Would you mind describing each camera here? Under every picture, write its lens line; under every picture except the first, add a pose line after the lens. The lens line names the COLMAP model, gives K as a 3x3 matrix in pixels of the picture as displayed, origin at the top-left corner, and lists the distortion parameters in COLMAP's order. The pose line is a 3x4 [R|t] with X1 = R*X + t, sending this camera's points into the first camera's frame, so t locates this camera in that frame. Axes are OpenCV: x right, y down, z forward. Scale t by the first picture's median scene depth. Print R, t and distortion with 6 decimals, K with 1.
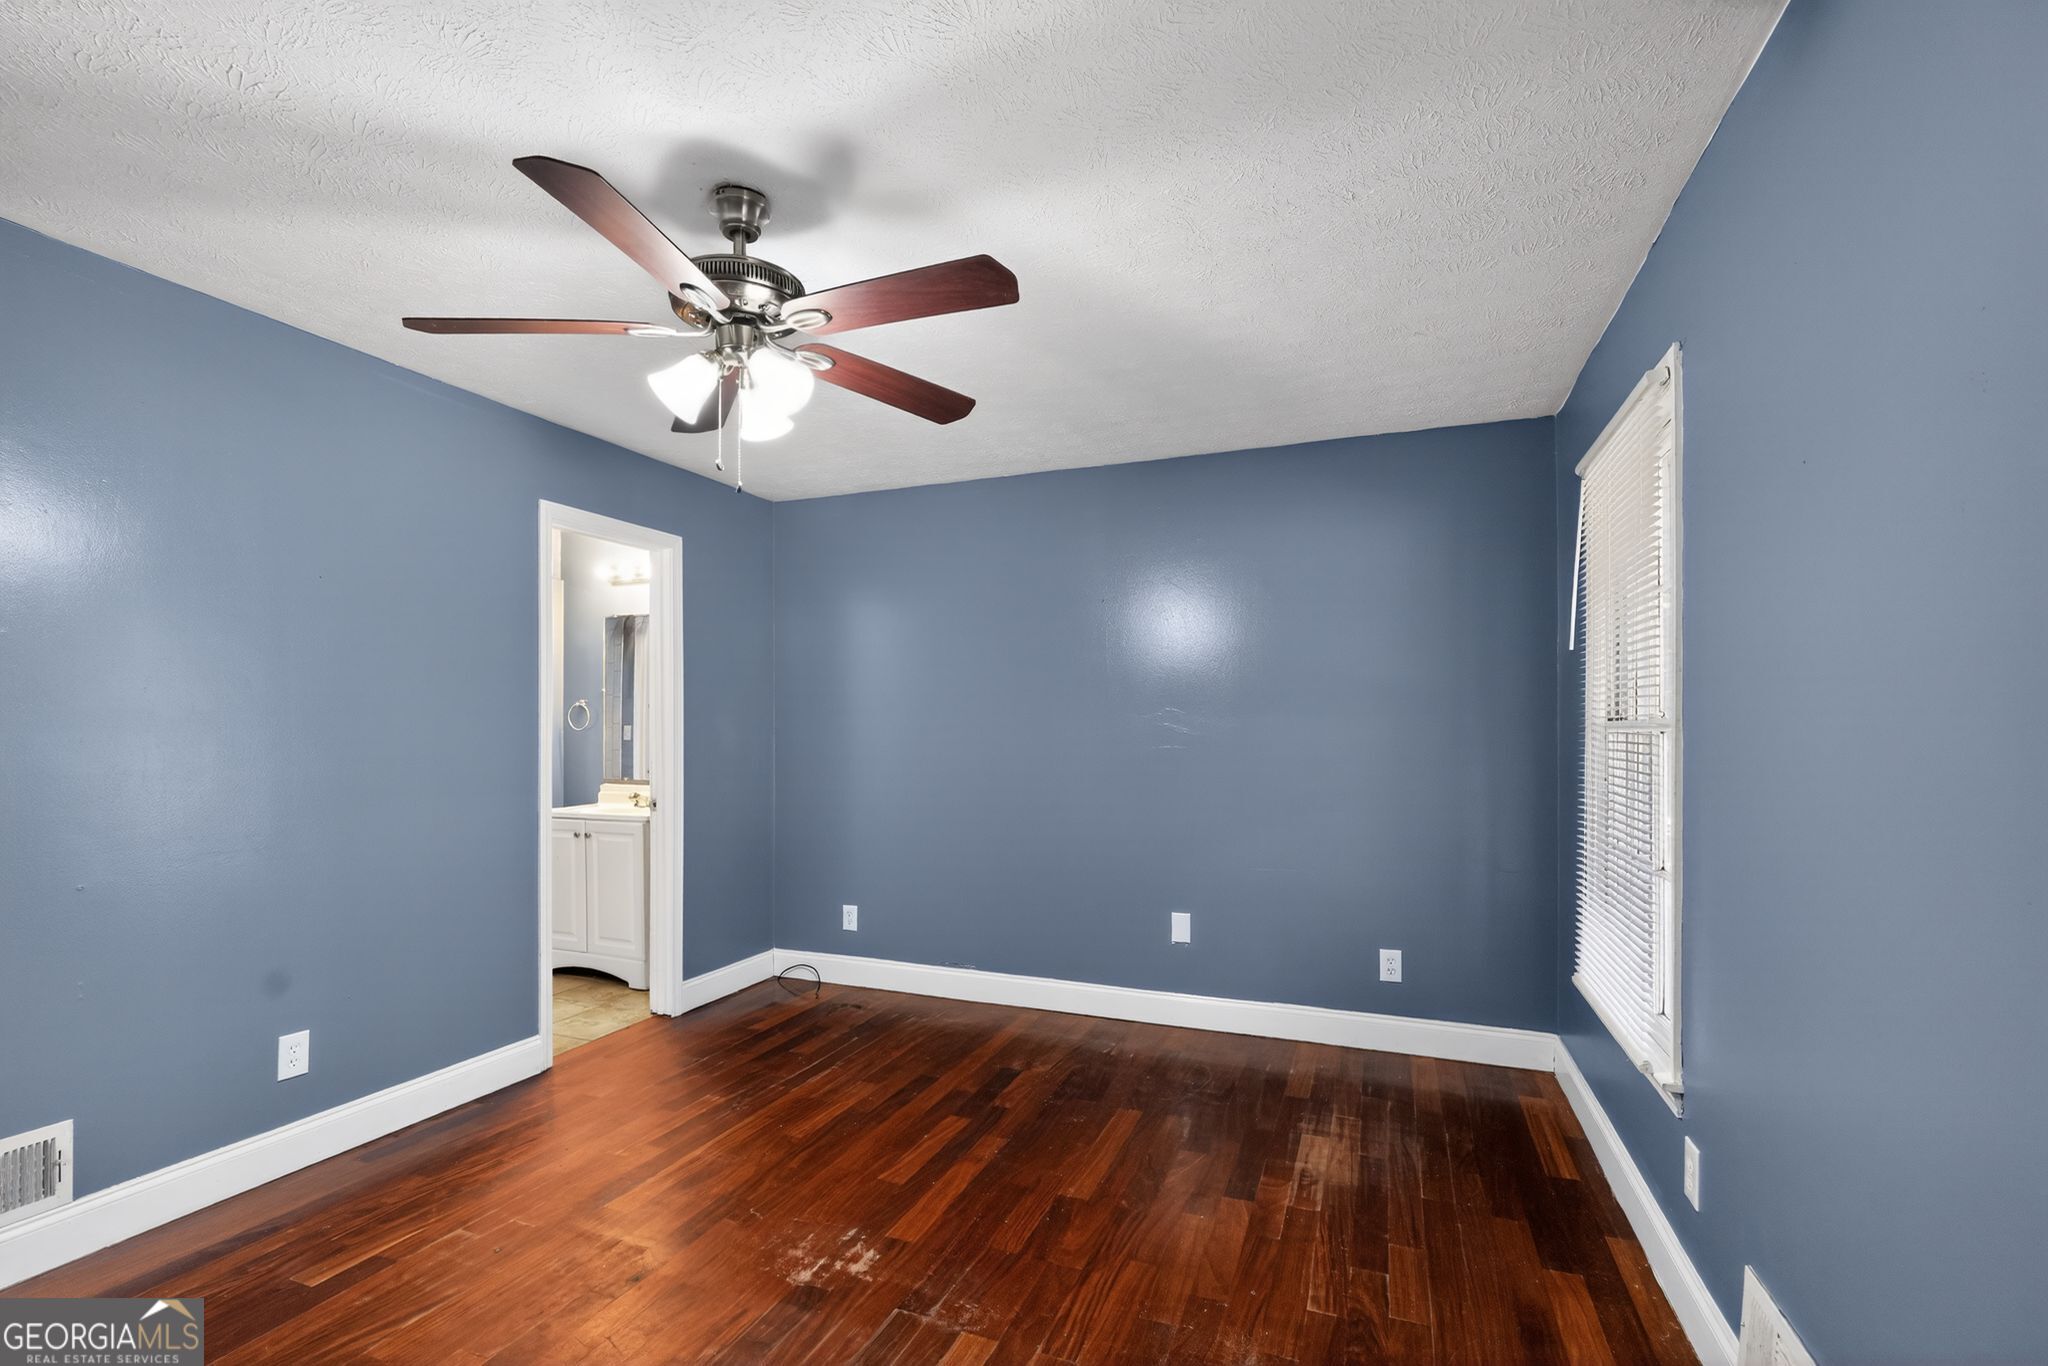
lens RADIAL K [[915.8, 0, 1022.4], [0, 915.8, 737.6], [0, 0, 1]] dist [-0.012892, 0.002030]
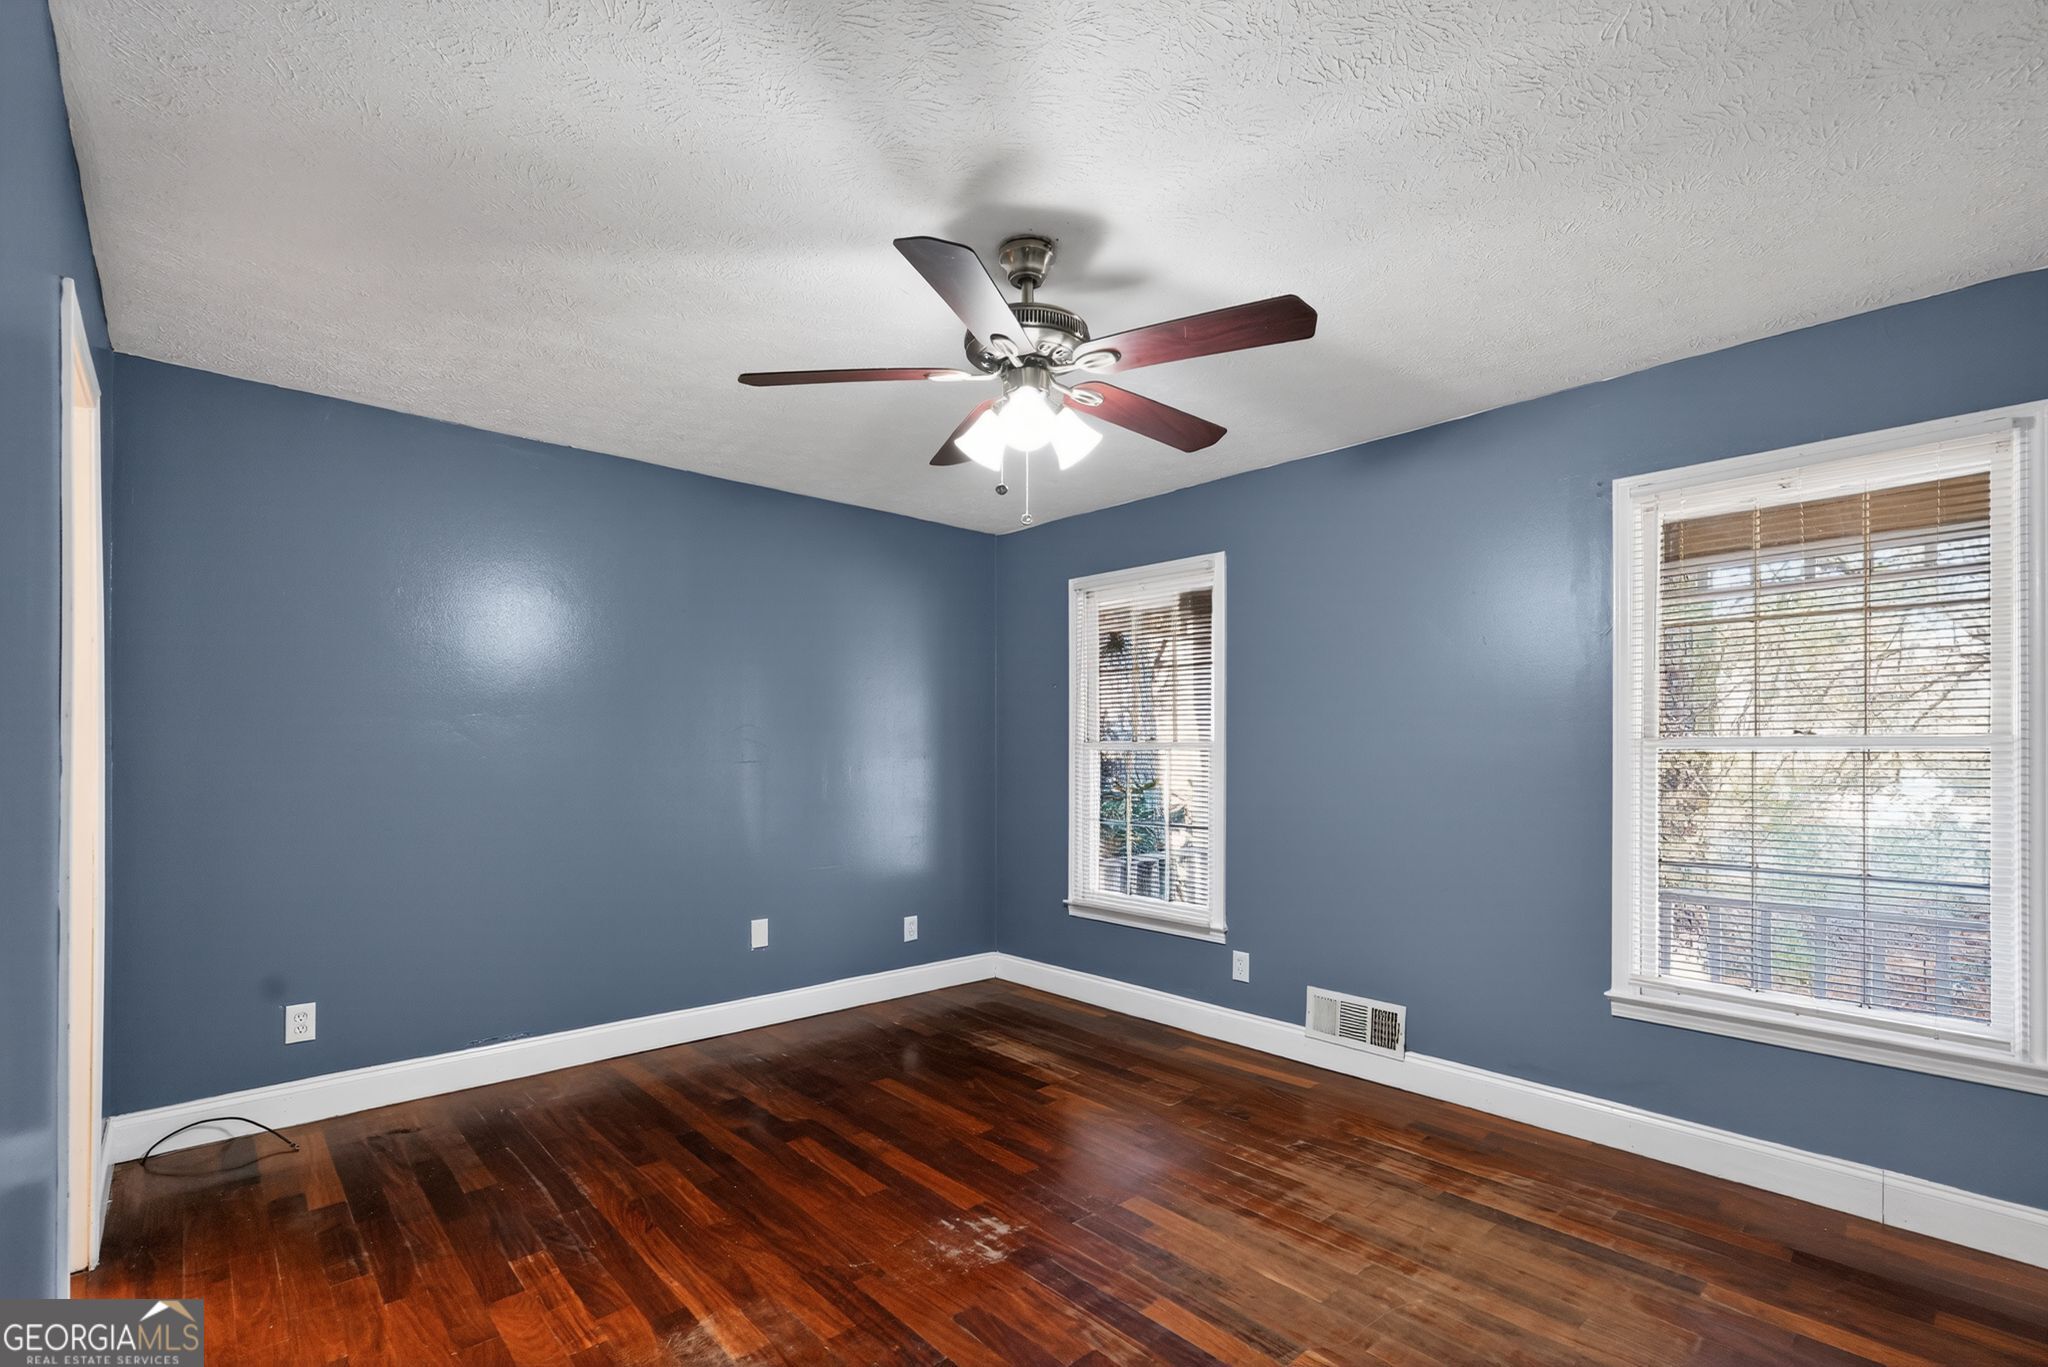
lens RADIAL K [[915.8, 0, 1010.2], [0, 915.8, 753.7], [0, 0, 1]] dist [-0.012892, 0.002030]
pose [[0.438855, -0.002262, 0.898555, -0.731649], [0.004366, 0.999990, 0.000385, 0.001588], [-0.898547, 0.003754, 0.438861, 0.313413]]
